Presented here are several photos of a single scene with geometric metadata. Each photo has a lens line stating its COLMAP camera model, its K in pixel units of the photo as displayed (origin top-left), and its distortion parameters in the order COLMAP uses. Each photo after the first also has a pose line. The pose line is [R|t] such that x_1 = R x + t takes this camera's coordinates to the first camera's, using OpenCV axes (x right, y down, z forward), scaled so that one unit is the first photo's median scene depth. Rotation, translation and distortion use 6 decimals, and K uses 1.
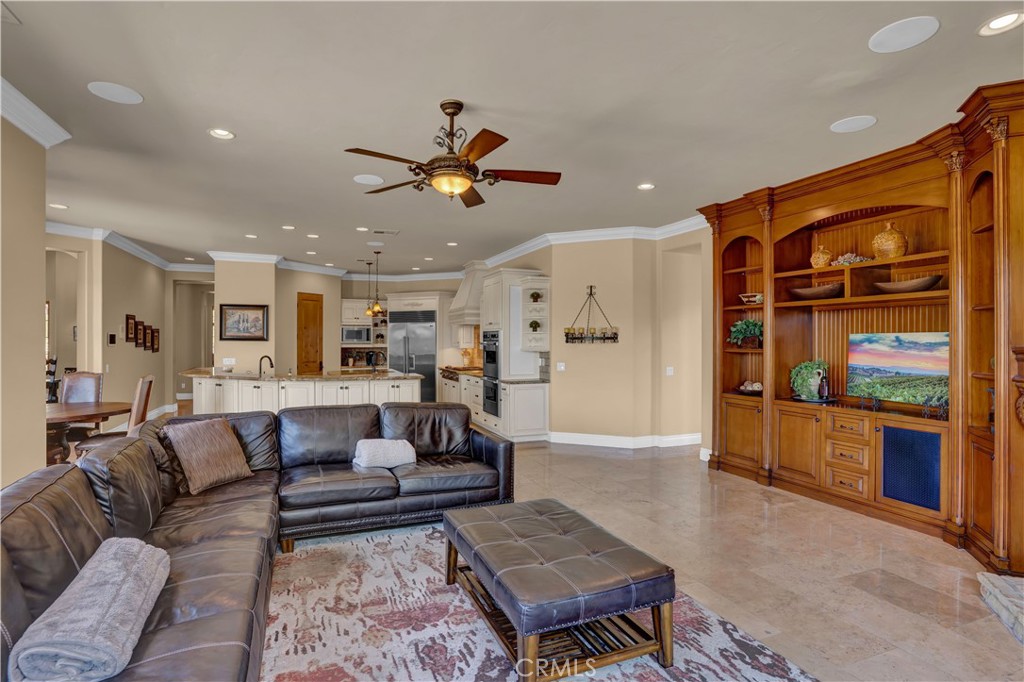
lens RADIAL K [[508.5, 0, 512.0], [0, 508.5, 341.0], [0, 0, 1]] dist [-0.060064, 0.001120]
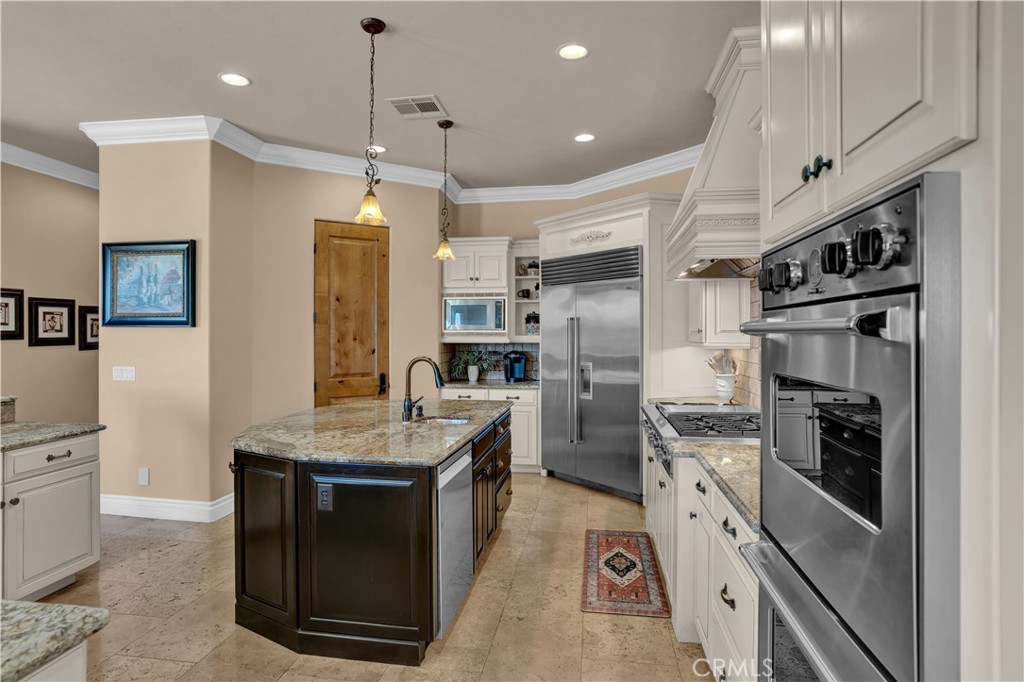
lens RADIAL K [[559.3, 0, 503.5], [0, 559.3, 341.8], [0, 0, 1]] dist [-0.035968, 0.000476]
pose [[0.858953, 0.007211, -0.512004, -0.028121], [0.000110, 0.999898, 0.014267, 0.004899], [0.512055, -0.012311, 0.858864, 0.622972]]
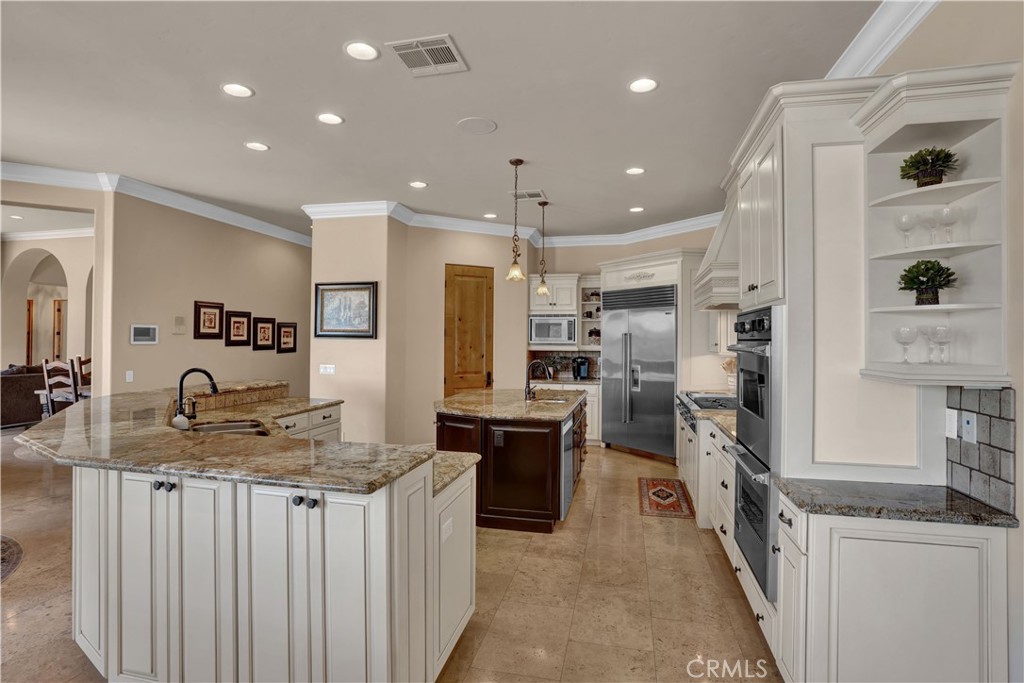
lens RADIAL K [[508.5, 0, 512.0], [0, 508.5, 341.5], [0, 0, 1]] dist [-0.060064, 0.001120]
pose [[0.825423, 0.007355, -0.564467, 0.008242], [-0.007098, 0.999971, 0.002651, 0.000188], [0.564470, 0.001819, 0.825452, 0.484377]]
